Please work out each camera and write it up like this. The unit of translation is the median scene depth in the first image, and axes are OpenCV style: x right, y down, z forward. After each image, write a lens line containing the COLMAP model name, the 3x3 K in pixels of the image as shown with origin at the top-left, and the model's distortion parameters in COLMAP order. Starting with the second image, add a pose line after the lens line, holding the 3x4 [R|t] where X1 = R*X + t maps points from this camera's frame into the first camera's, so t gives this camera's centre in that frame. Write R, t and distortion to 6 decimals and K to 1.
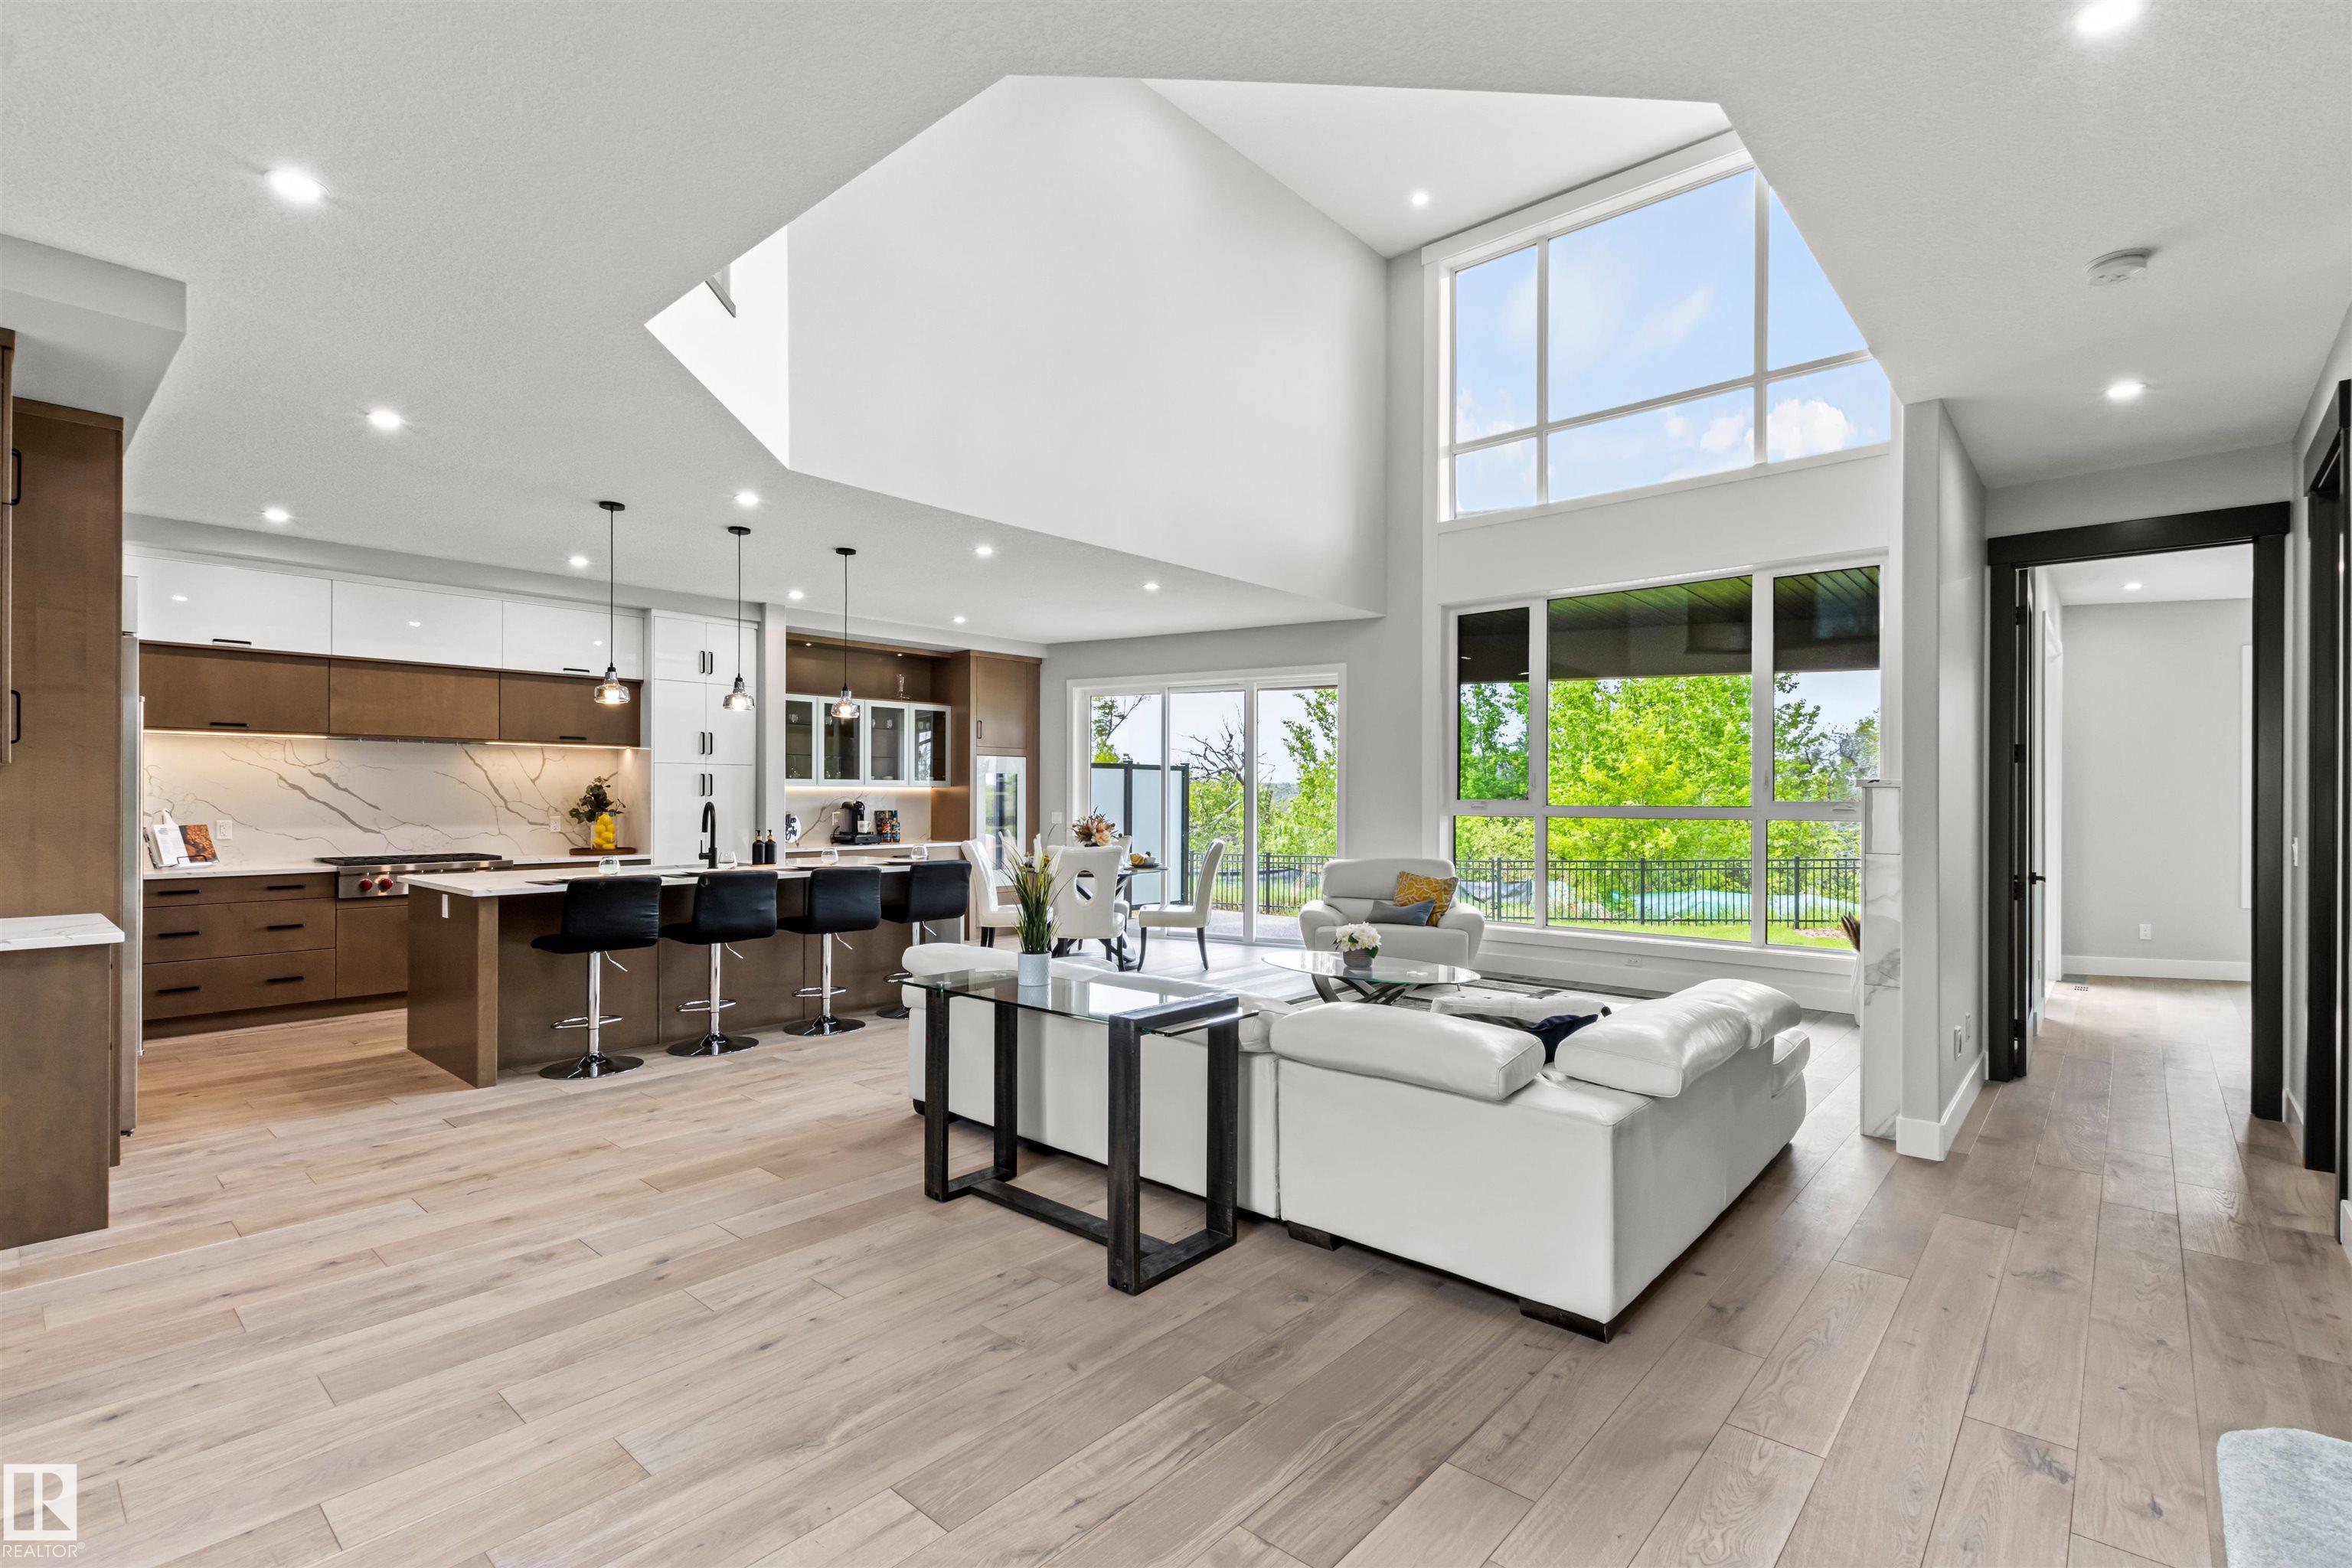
lens RADIAL K [[1083.4, 0, 1176.6], [0, 1083.4, 791.8], [0, 0, 1]] dist [0.009386, -0.004311]
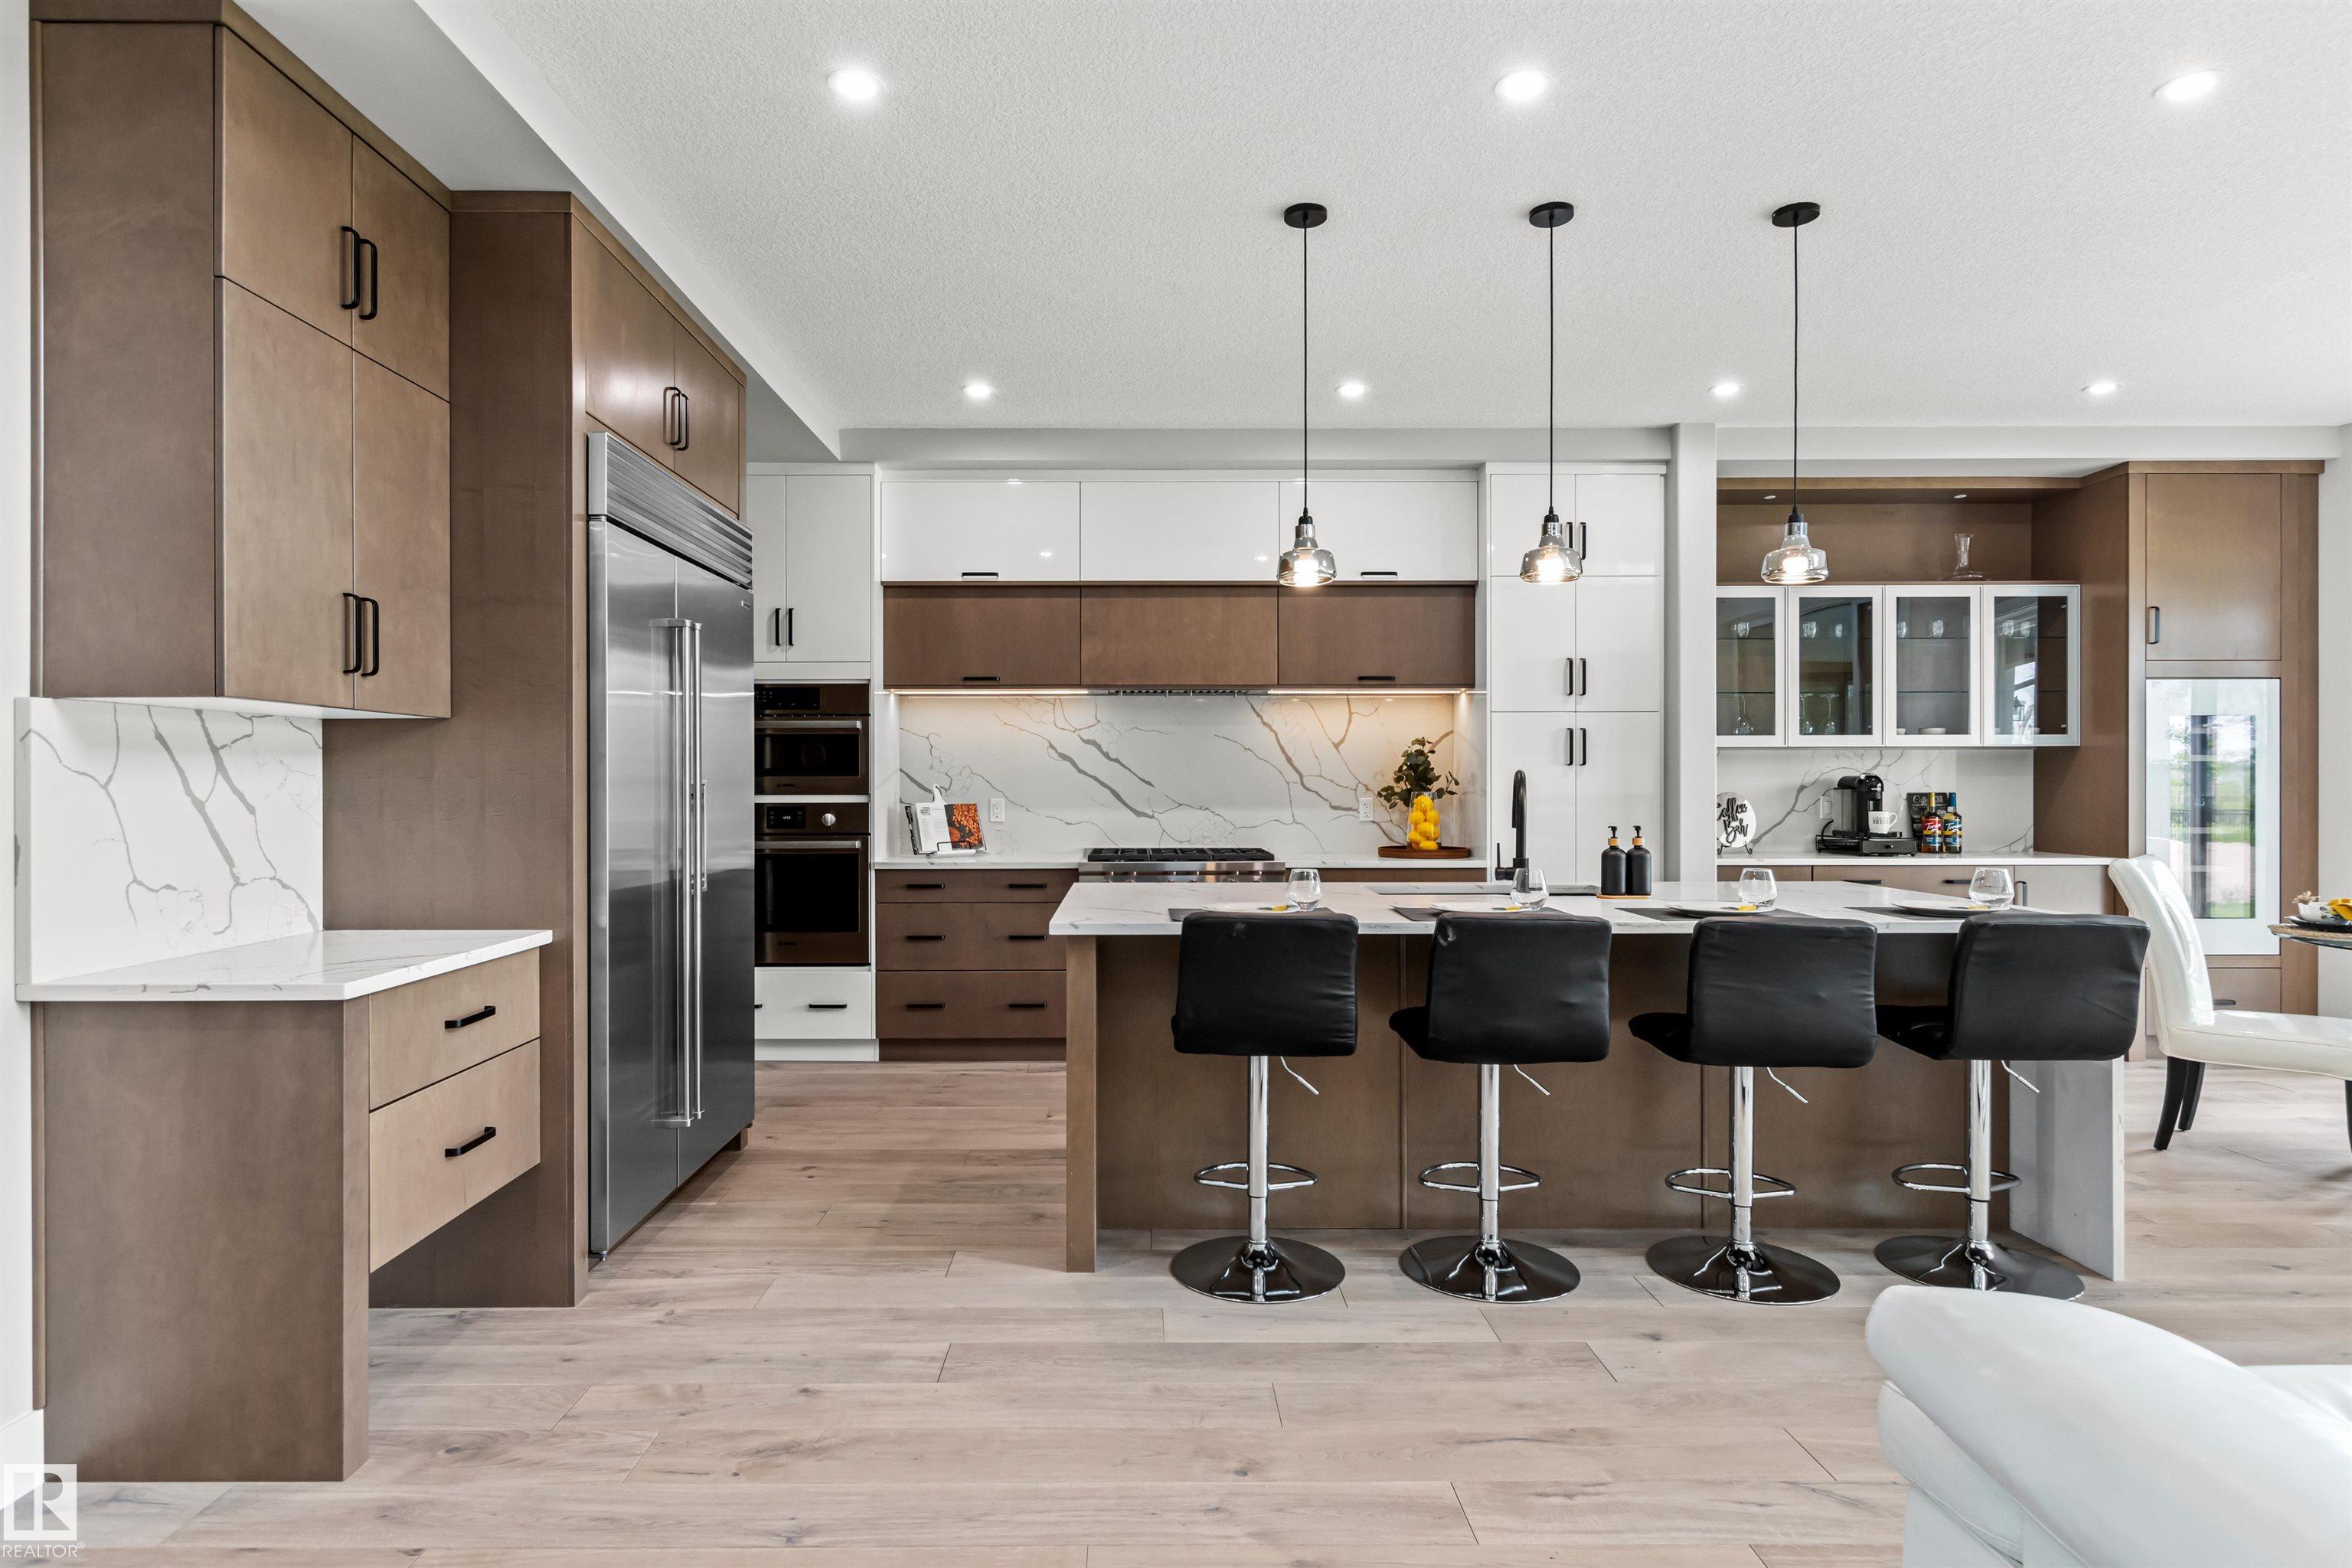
lens RADIAL K [[1270.8, 0, 1132.6], [0, 1270.8, 781.7], [0, 0, 1]] dist [0.002325, 0.000242]
pose [[0.664163, -0.002542, -0.747583, -0.092541], [0.006365, 0.999977, 0.002254, 0.011911], [0.747561, -0.006255, 0.664164, 0.440432]]
